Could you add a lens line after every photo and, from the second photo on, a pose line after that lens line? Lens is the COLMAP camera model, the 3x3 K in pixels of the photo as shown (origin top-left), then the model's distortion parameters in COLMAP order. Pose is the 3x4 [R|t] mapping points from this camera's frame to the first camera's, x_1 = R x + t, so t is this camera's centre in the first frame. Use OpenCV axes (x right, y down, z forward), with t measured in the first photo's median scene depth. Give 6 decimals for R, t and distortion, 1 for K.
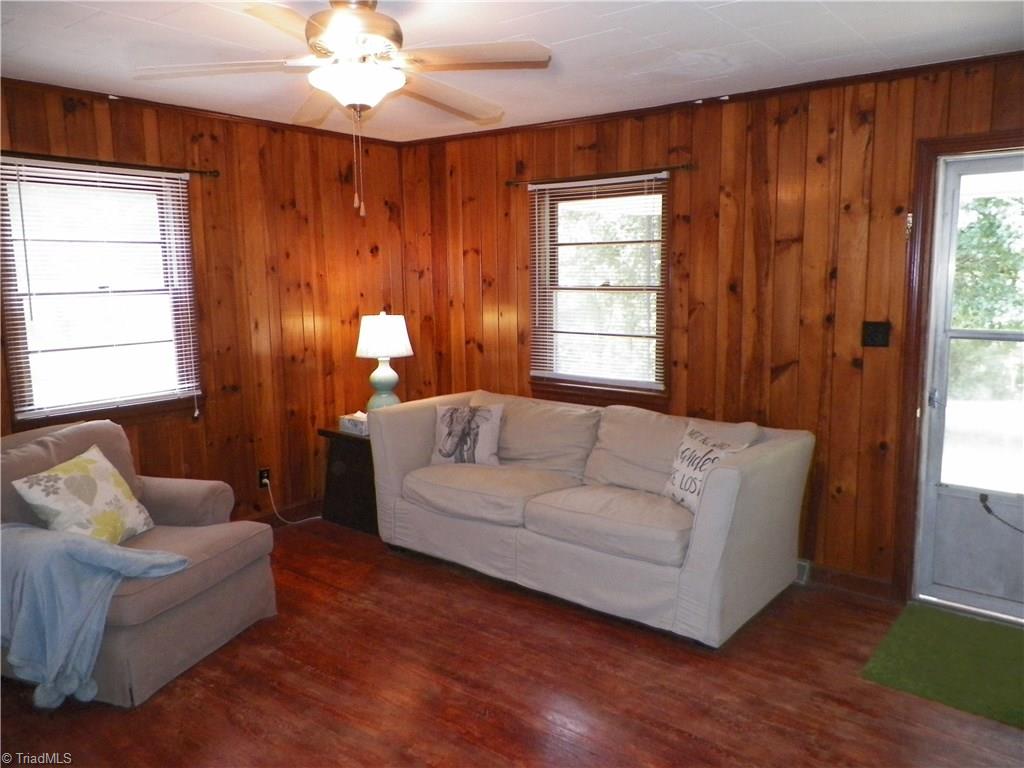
lens RADIAL K [[774.9, 0, 512.5], [0, 774.9, 382.8], [0, 0, 1]] dist [0.005278, 0.005678]
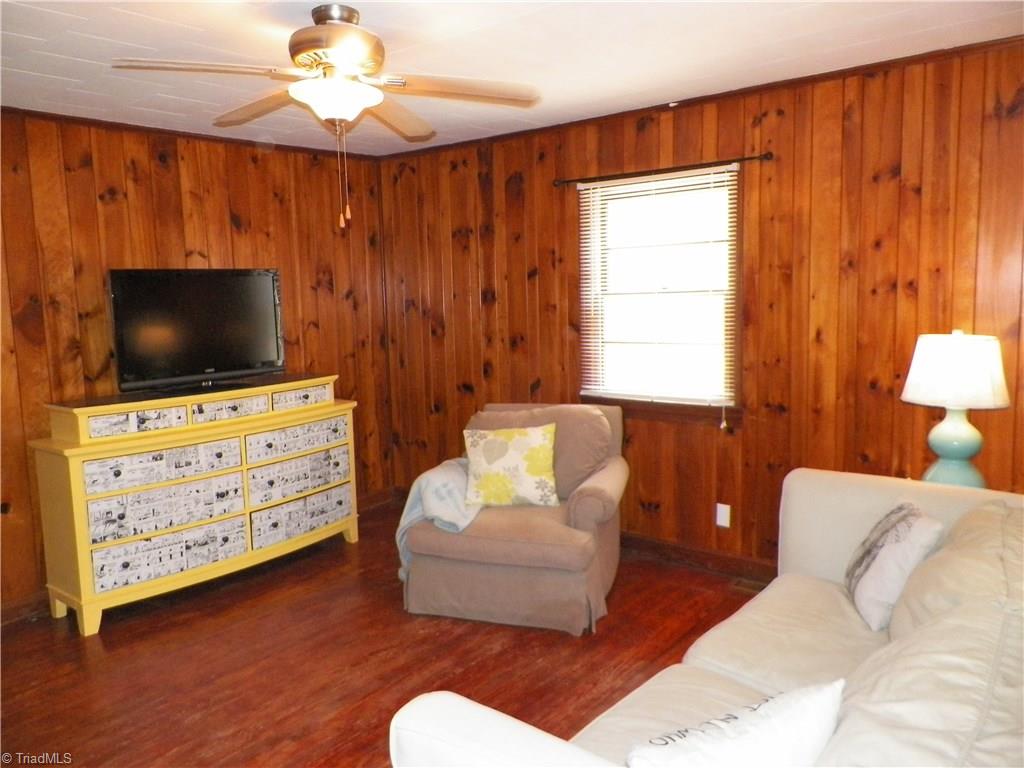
lens RADIAL K [[774.9, 0, 512.3], [0, 774.9, 385.3], [0, 0, 1]] dist [0.005278, 0.005678]
pose [[-0.008255, 0.145045, -0.989391, 0.510694], [-0.107436, 0.983569, 0.145088, -0.116384], [0.994178, 0.107494, 0.007463, 0.751206]]
